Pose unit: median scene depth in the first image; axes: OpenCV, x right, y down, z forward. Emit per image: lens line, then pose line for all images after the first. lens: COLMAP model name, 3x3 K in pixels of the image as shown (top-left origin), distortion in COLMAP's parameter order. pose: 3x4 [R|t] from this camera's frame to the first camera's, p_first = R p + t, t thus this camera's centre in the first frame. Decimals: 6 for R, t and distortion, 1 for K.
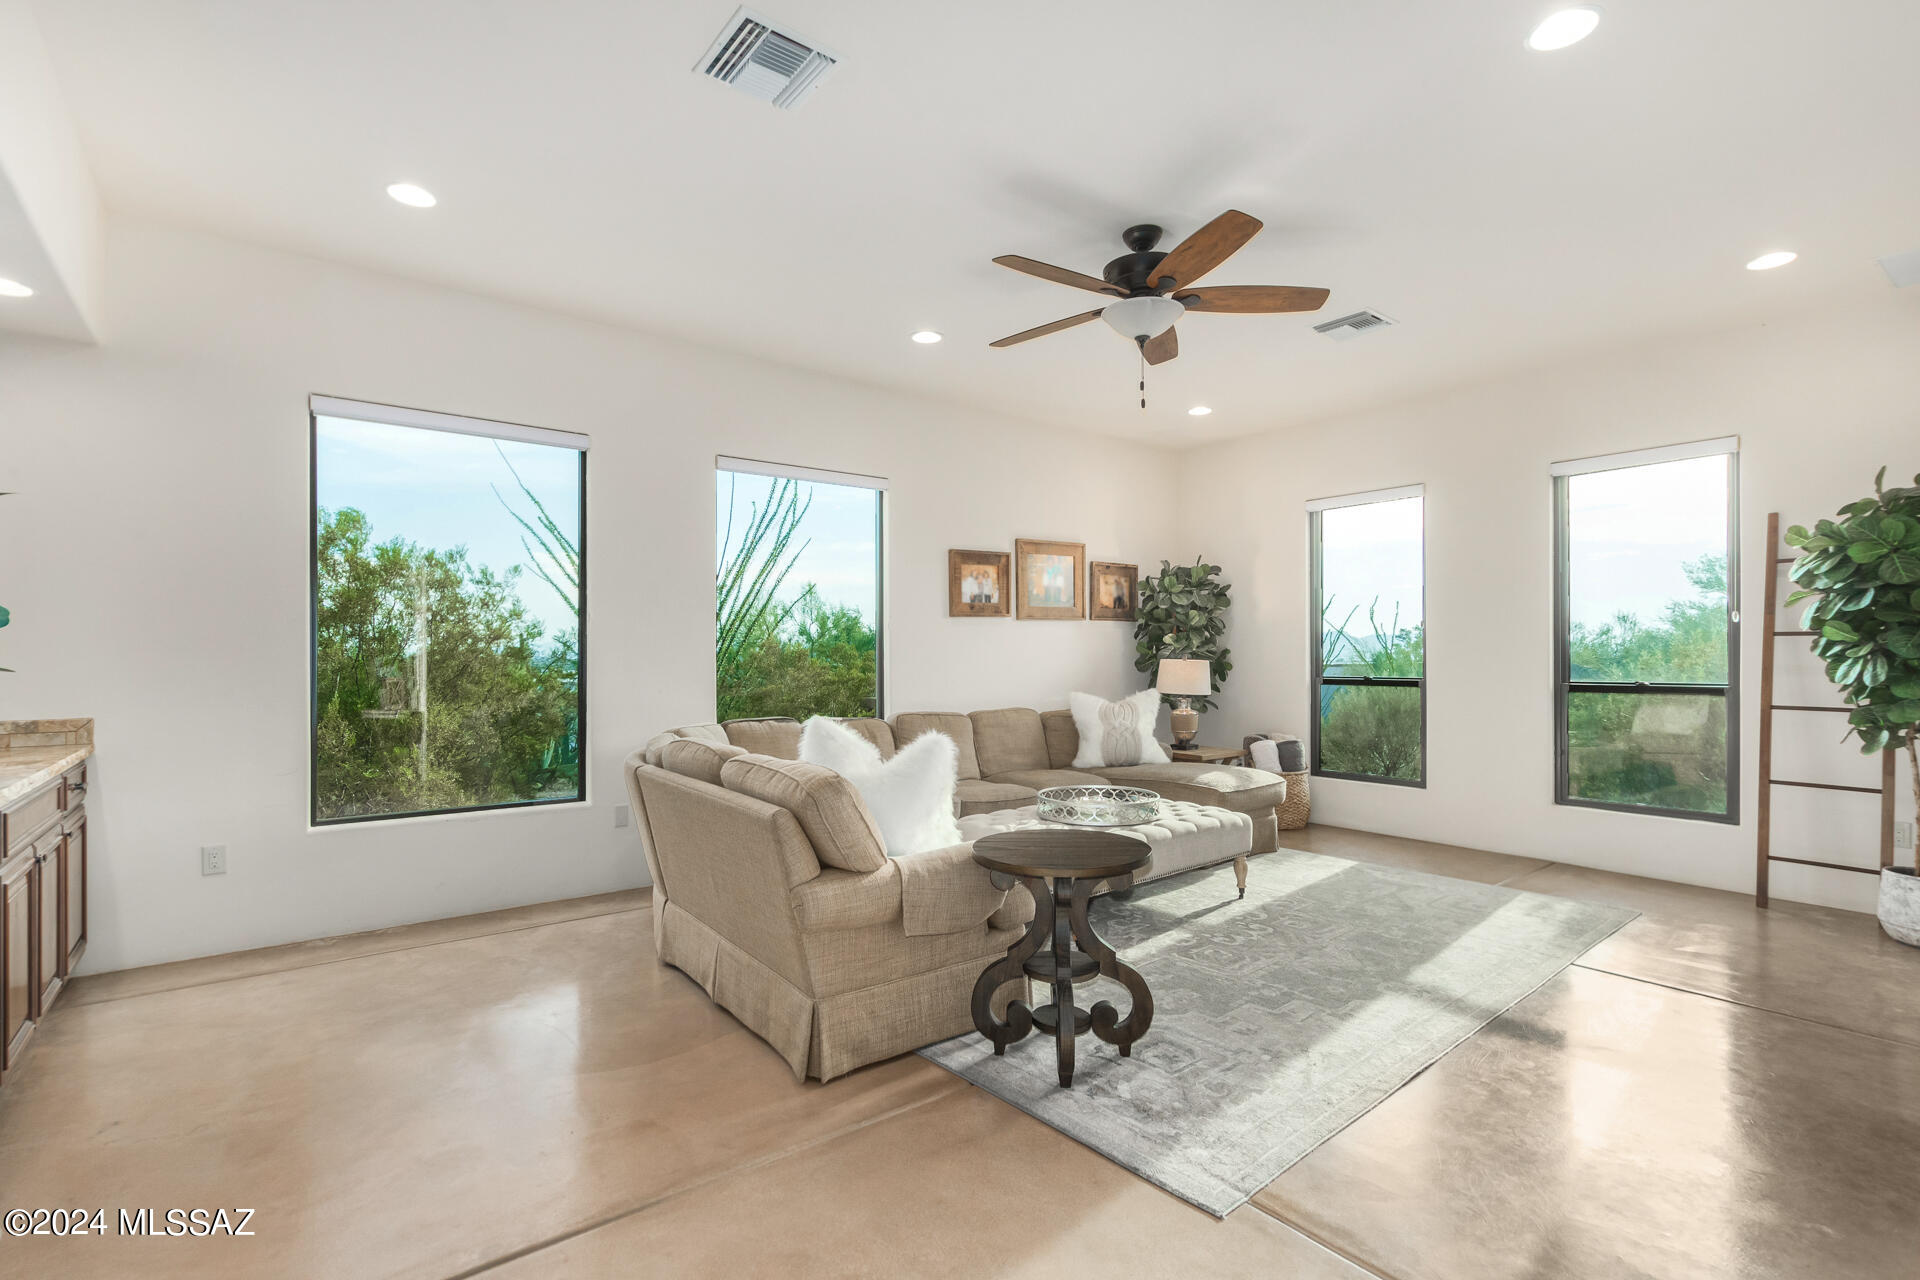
lens RADIAL K [[898.9, 0, 944.1], [0, 898.9, 647.6], [0, 0, 1]] dist [0.000293, 0.000063]
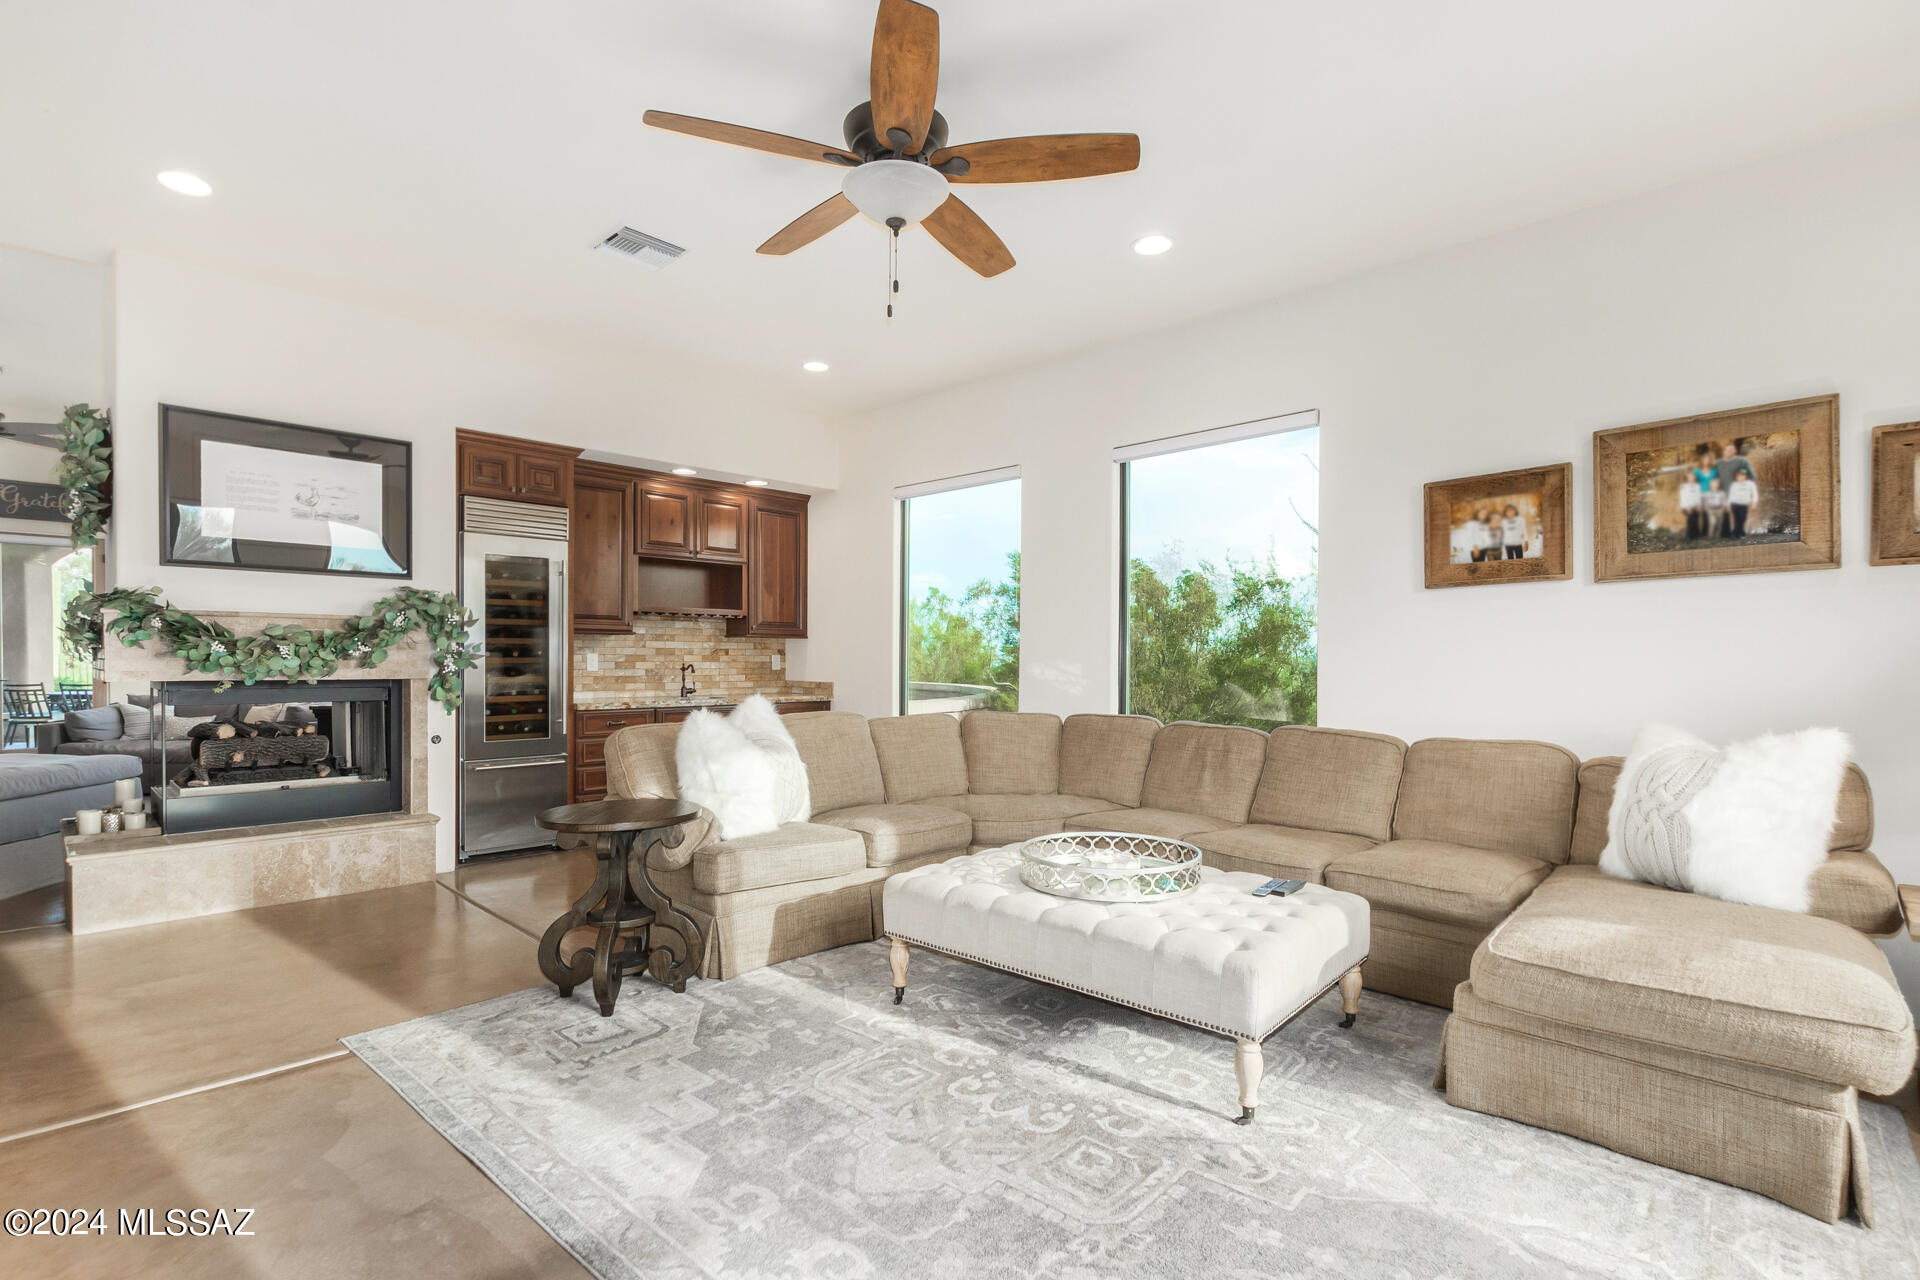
lens RADIAL K [[898.9, 0, 944.1], [0, 898.9, 647.6], [0, 0, 1]] dist [0.000293, 0.000063]
pose [[0.138461, -0.010735, -0.990310, 0.596702], [-0.000384, 0.999941, -0.010893, 0.015138], [0.990368, 0.001889, 0.138448, 0.568462]]
